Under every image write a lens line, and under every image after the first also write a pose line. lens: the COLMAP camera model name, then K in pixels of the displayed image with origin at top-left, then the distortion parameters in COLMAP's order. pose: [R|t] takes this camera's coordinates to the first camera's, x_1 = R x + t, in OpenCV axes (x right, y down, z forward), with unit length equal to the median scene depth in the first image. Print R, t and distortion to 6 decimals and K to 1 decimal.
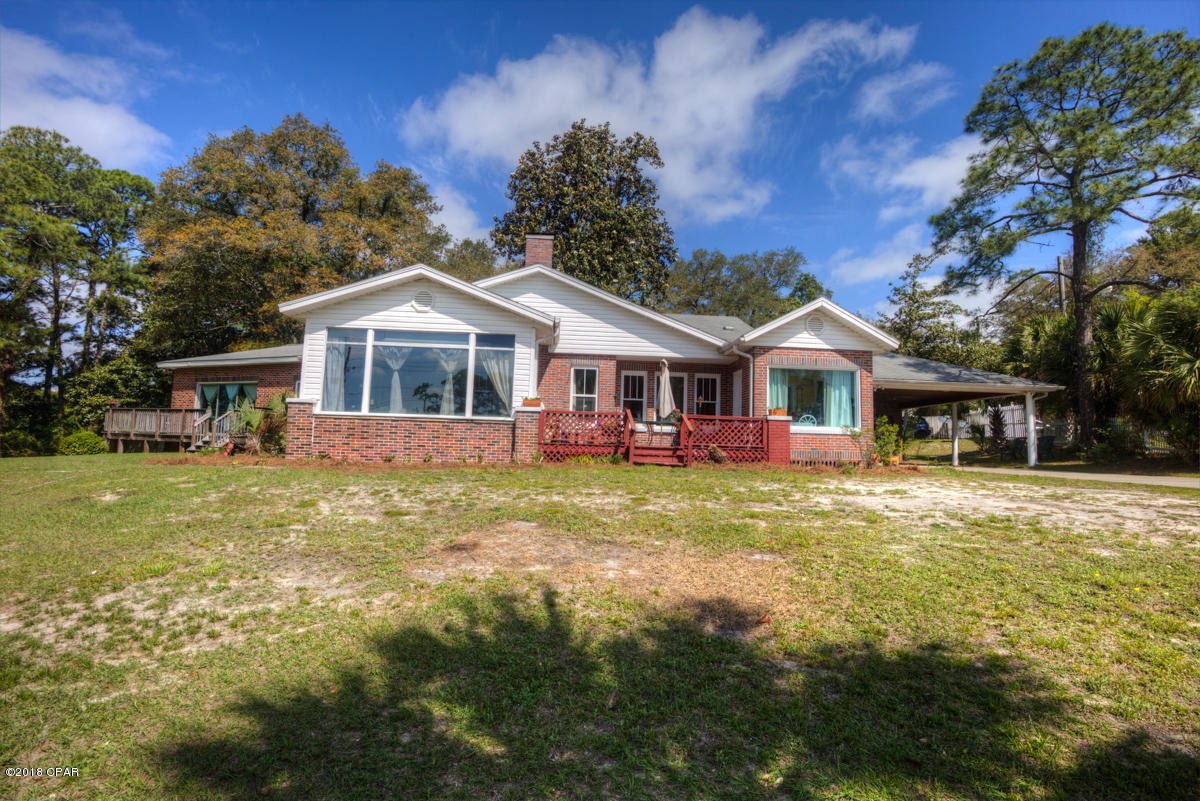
lens RADIAL K [[592.3, 0, 600.3], [0, 592.3, 398.9], [0, 0, 1]] dist [-0.018436, -0.000794]
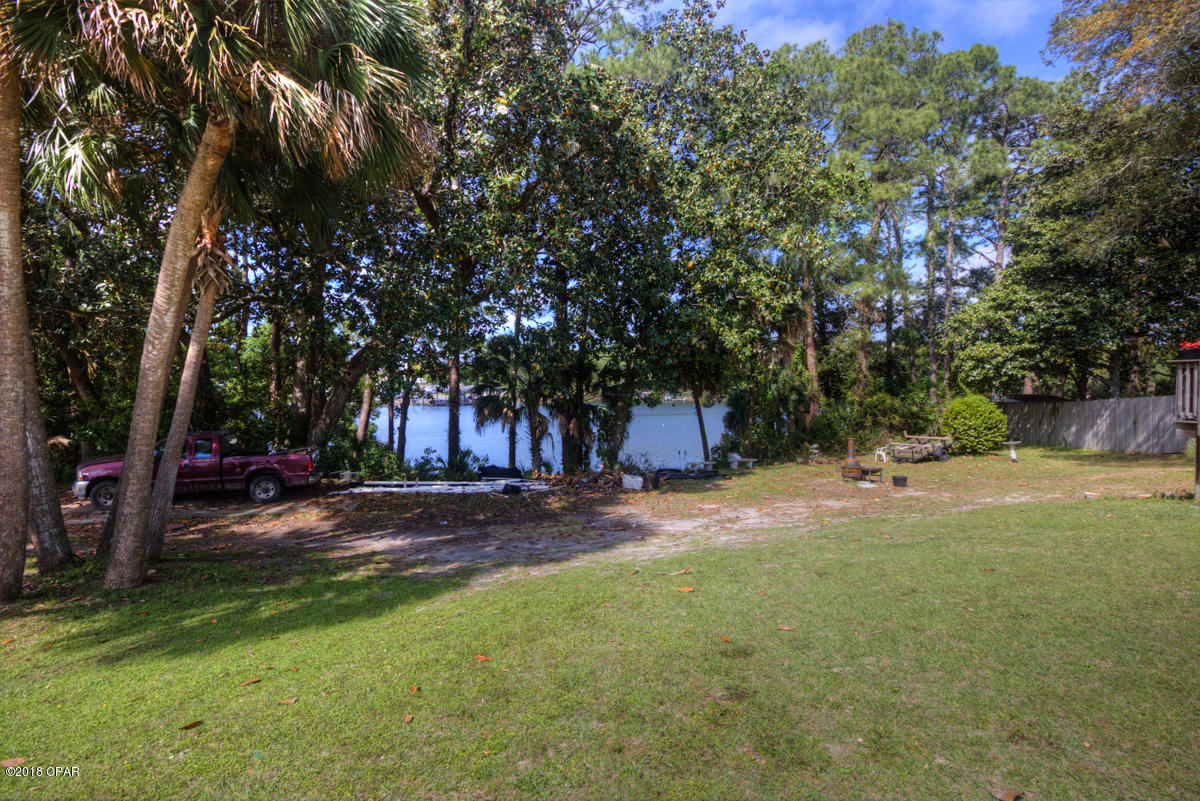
lens RADIAL K [[592.3, 0, 600.1], [0, 592.3, 396.7], [0, 0, 1]] dist [-0.018436, -0.000794]
pose [[0.384991, -0.015209, -0.922795, -0.372083], [0.095544, 0.995149, 0.023459, -0.002657], [0.917961, -0.097200, 0.384576, 0.286310]]
